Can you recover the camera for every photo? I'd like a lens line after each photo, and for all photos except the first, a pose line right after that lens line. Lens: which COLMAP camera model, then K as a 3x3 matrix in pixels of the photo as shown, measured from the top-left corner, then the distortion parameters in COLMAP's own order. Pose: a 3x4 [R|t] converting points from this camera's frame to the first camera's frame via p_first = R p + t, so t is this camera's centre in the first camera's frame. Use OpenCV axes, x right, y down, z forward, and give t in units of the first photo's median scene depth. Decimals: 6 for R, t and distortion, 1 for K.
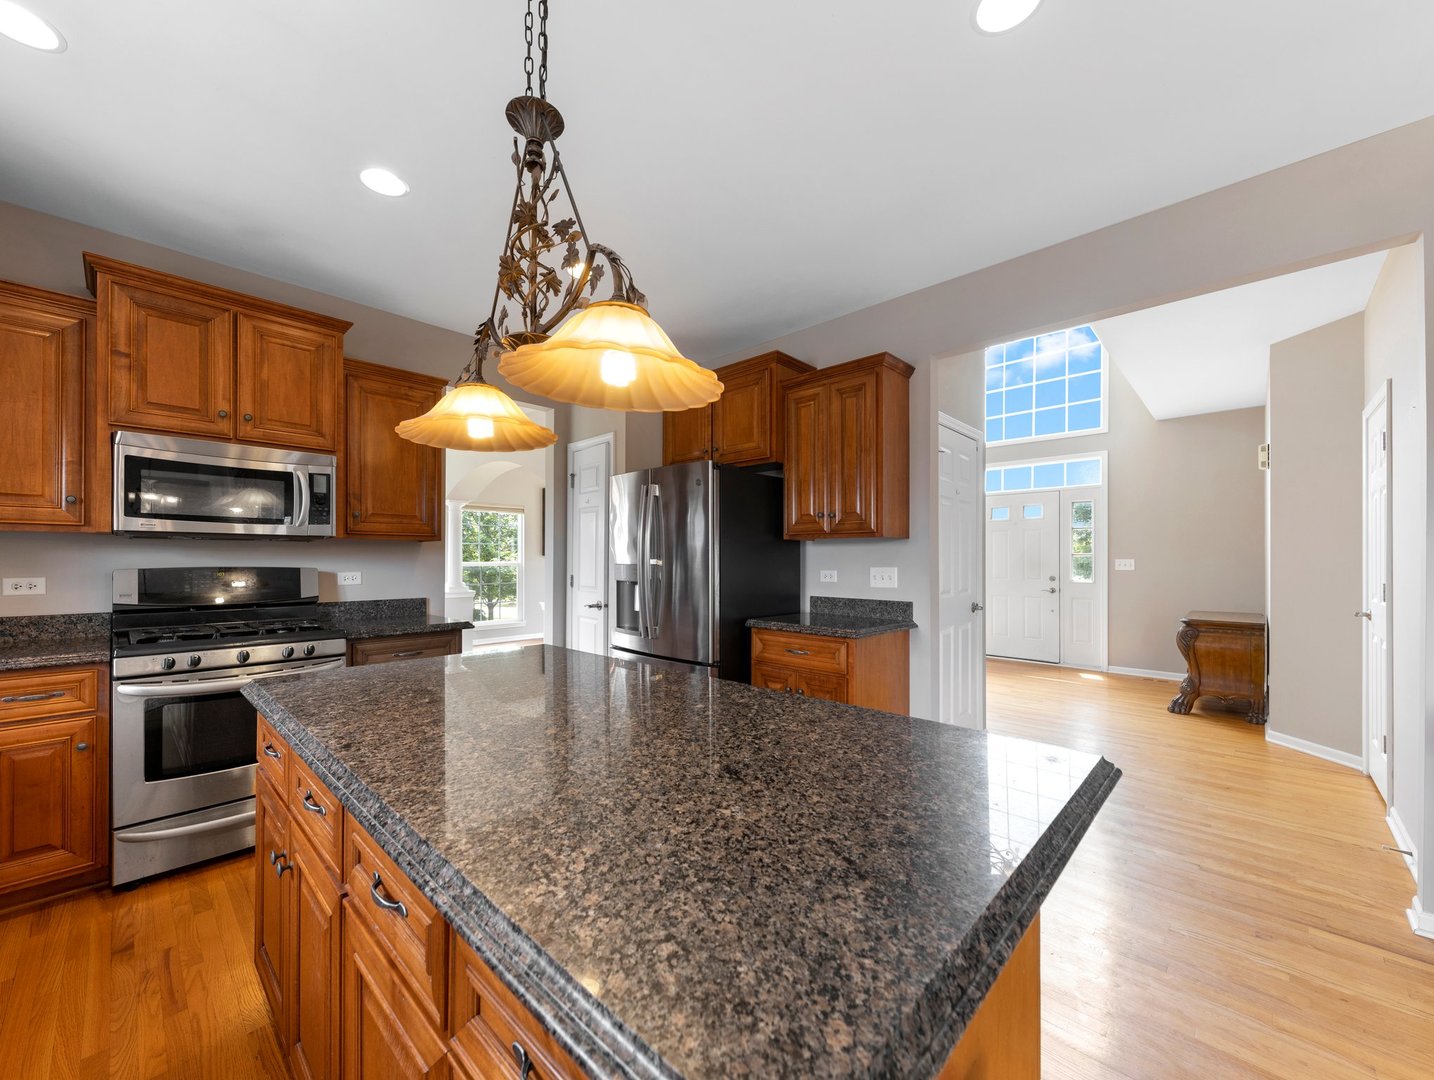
lens RADIAL K [[560.8, 0, 708.1], [0, 560.8, 554.1], [0, 0, 1]] dist [0.002941, 0.000120]
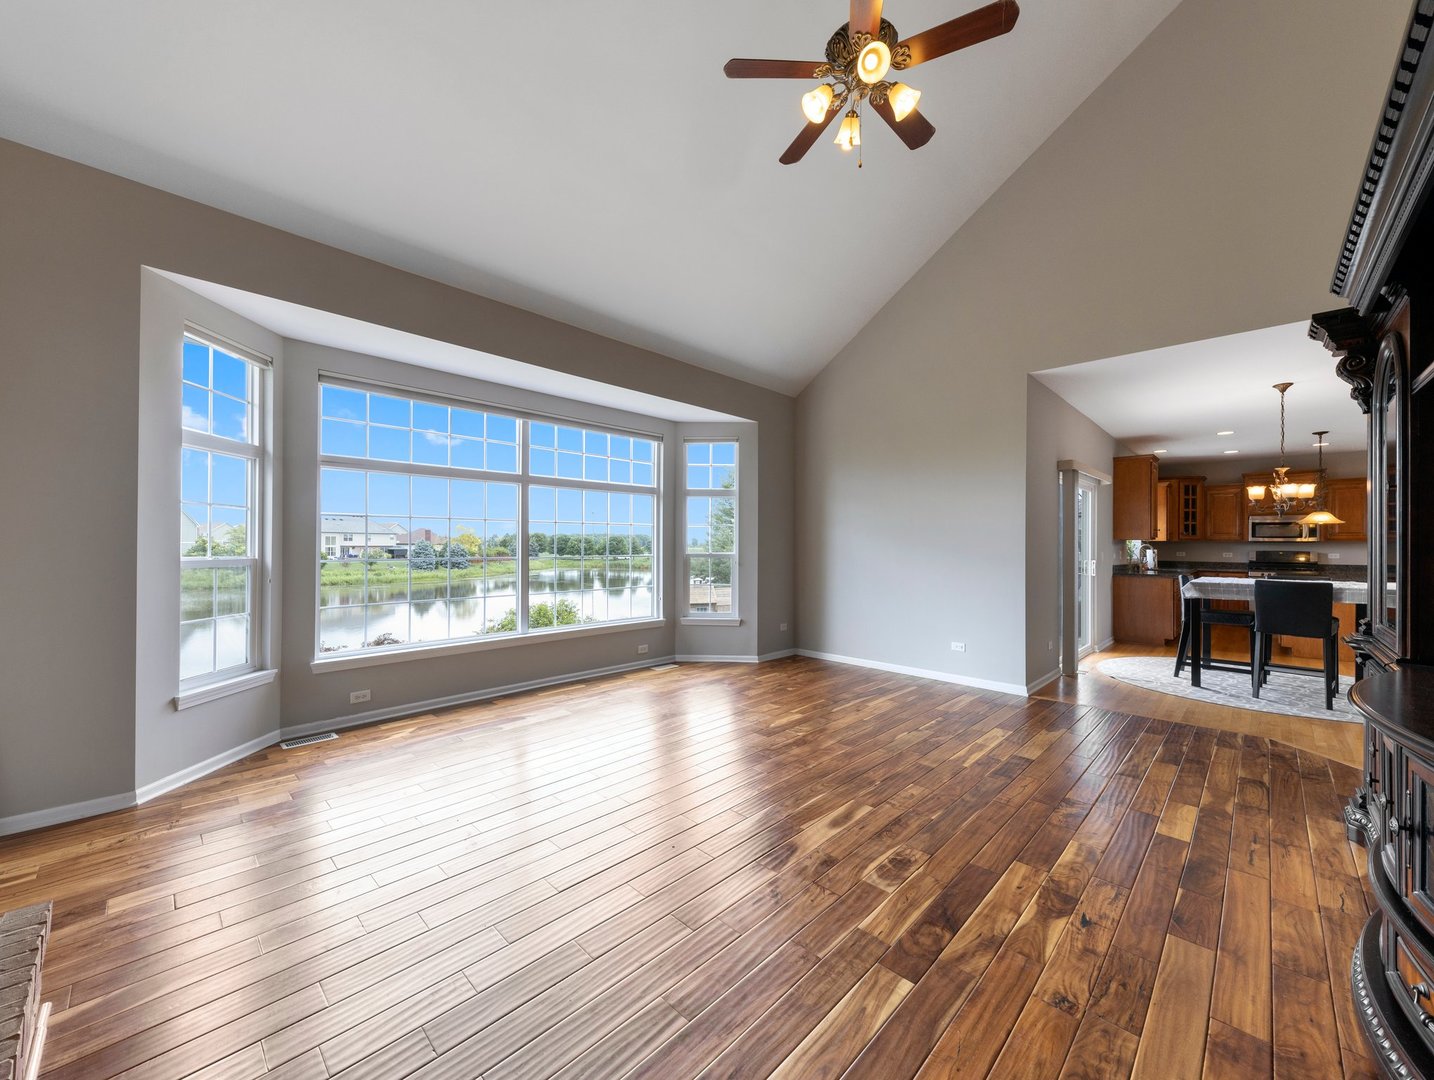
lens RADIAL K [[560.8, 0, 711.9], [0, 560.8, 537.4], [0, 0, 1]] dist [0.002941, 0.000120]
pose [[-0.006185, -0.008098, -0.999948, 2.499283], [0.001583, 0.999966, -0.008108, -0.034627], [0.999980, -0.001633, -0.006172, -2.355514]]
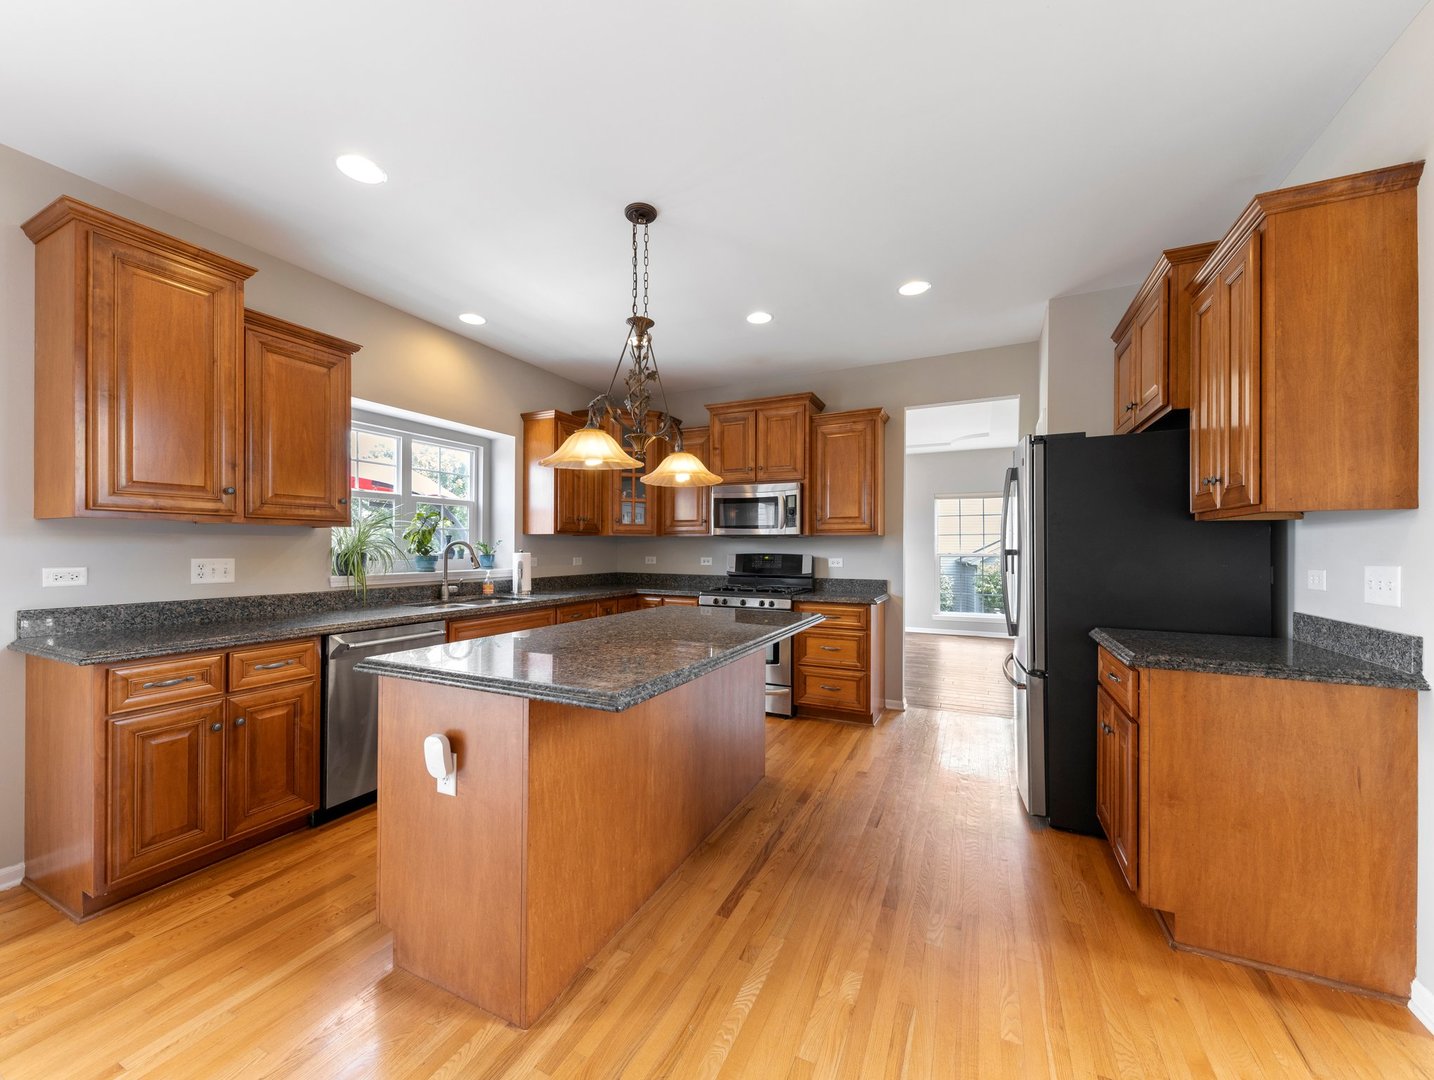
lens RADIAL K [[560.8, 0, 713.9], [0, 560.8, 545.4], [0, 0, 1]] dist [0.002941, 0.000120]
pose [[0.313452, -0.005725, -0.949587, 0.779738], [0.003461, 0.999982, -0.004886, 0.005909], [0.949598, -0.001755, 0.313467, 0.305711]]
